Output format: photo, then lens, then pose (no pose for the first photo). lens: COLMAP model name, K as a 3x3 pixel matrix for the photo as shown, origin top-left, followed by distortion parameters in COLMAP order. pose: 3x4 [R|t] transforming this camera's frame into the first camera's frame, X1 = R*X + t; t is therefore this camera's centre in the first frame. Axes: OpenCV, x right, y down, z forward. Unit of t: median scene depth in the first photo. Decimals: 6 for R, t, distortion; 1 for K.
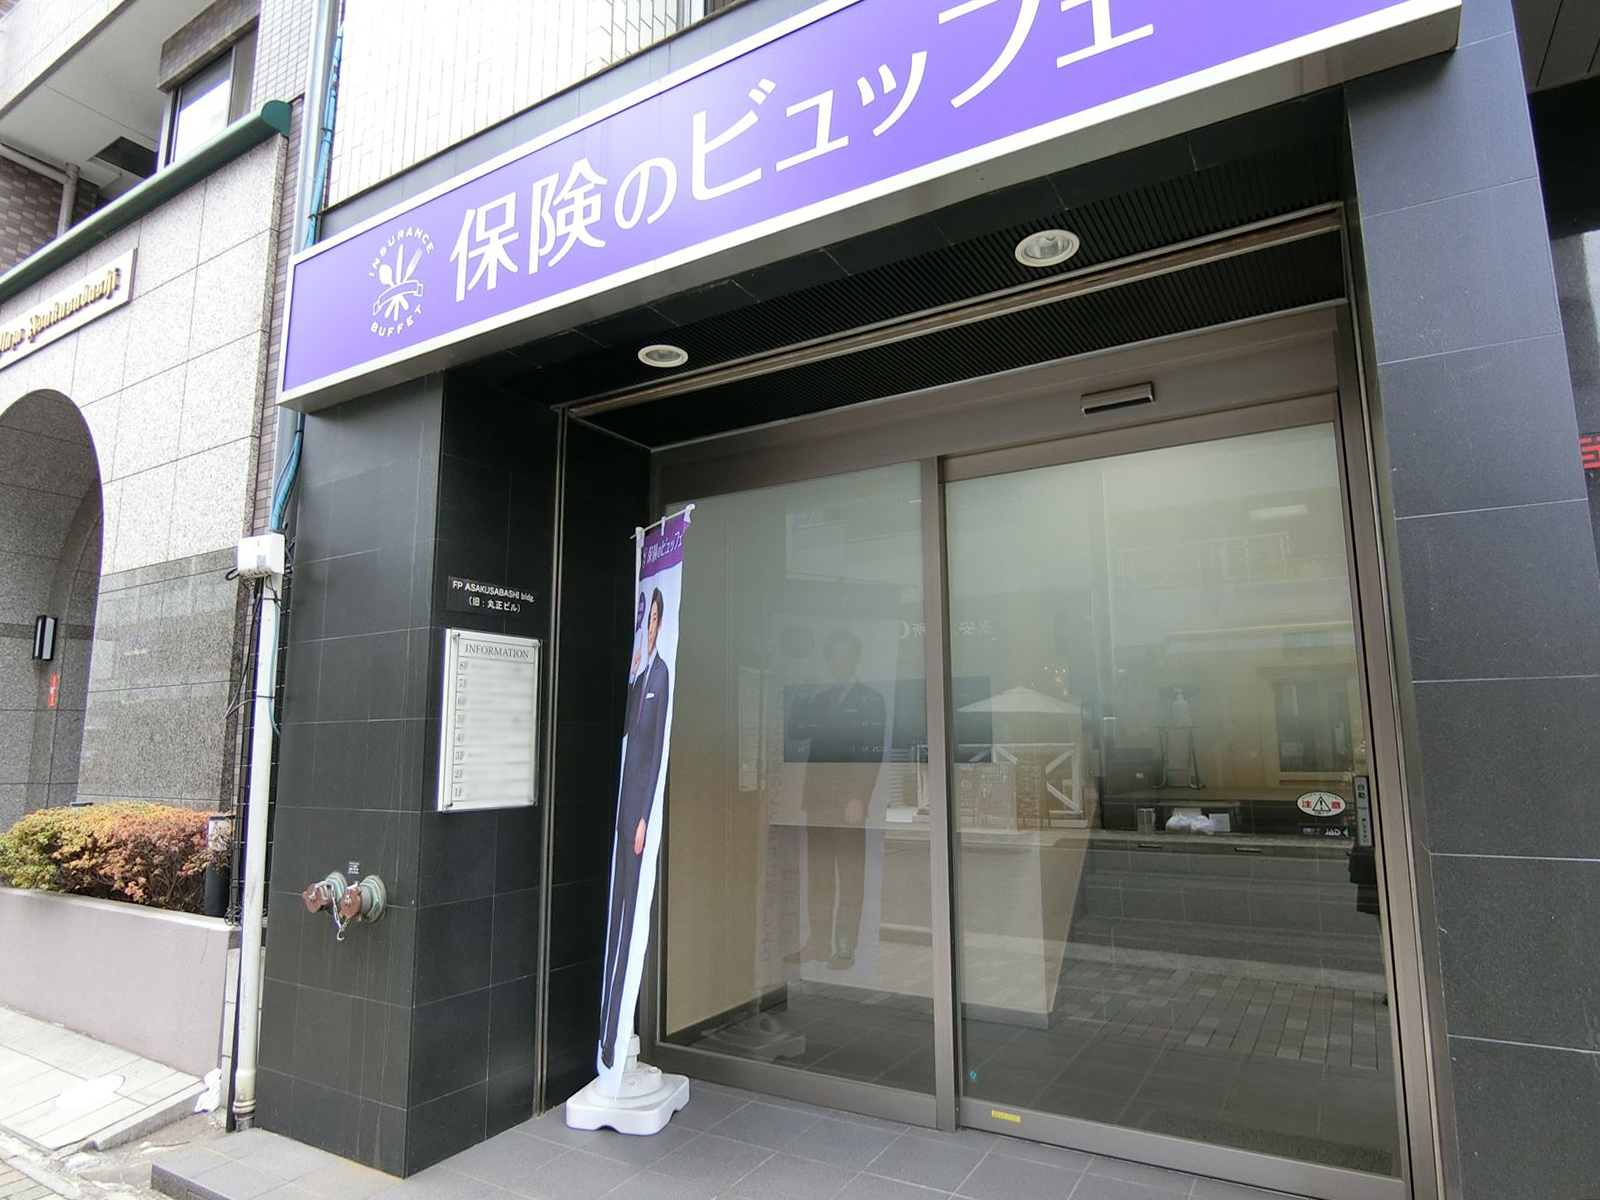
lens RADIAL K [[935.6, 0, 800.0], [0, 935.6, 600.0], [0, 0, 1]] dist [-0.028553, -0.000989]
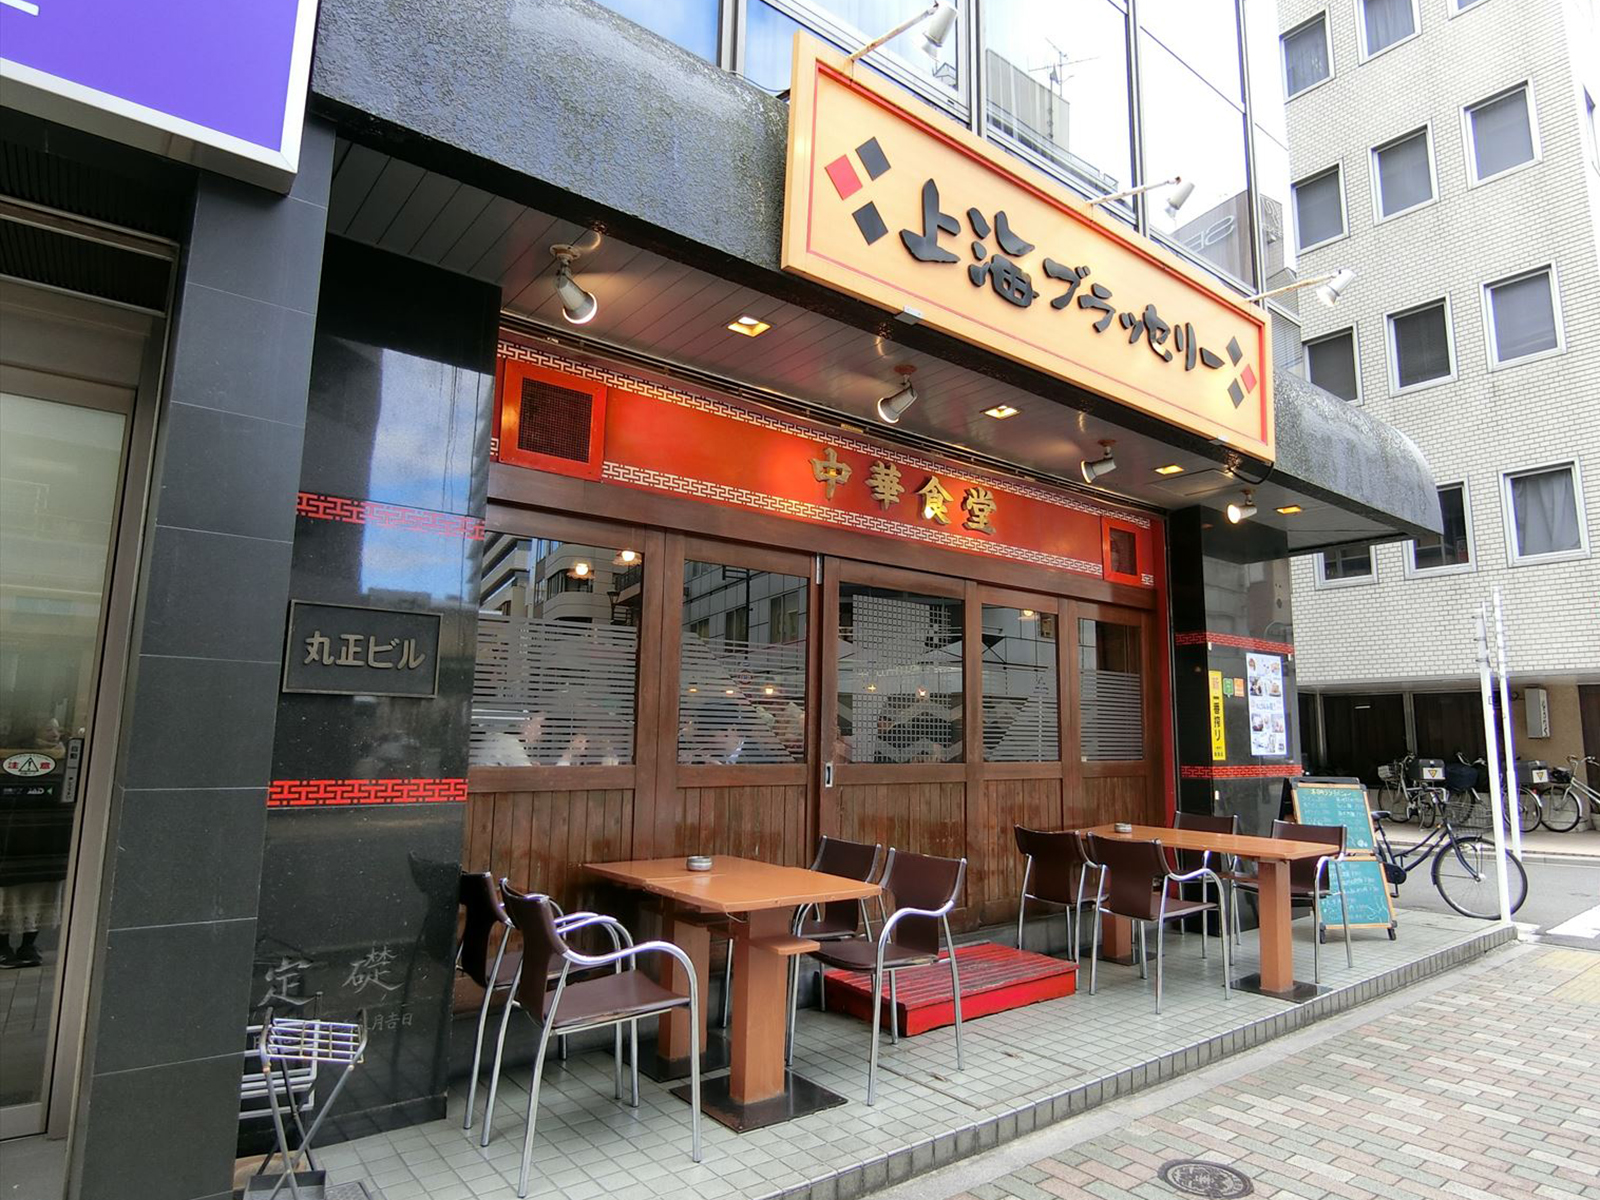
lens RADIAL K [[923.7, 0, 800.0], [0, 923.7, 600.0], [0, 0, 1]] dist [-0.007469, -0.002786]
pose [[0.363271, 0.147580, 0.919921, -0.101164], [-0.164143, 0.982068, -0.092731, -0.009192], [-0.917110, -0.117312, 0.380981, -0.171021]]
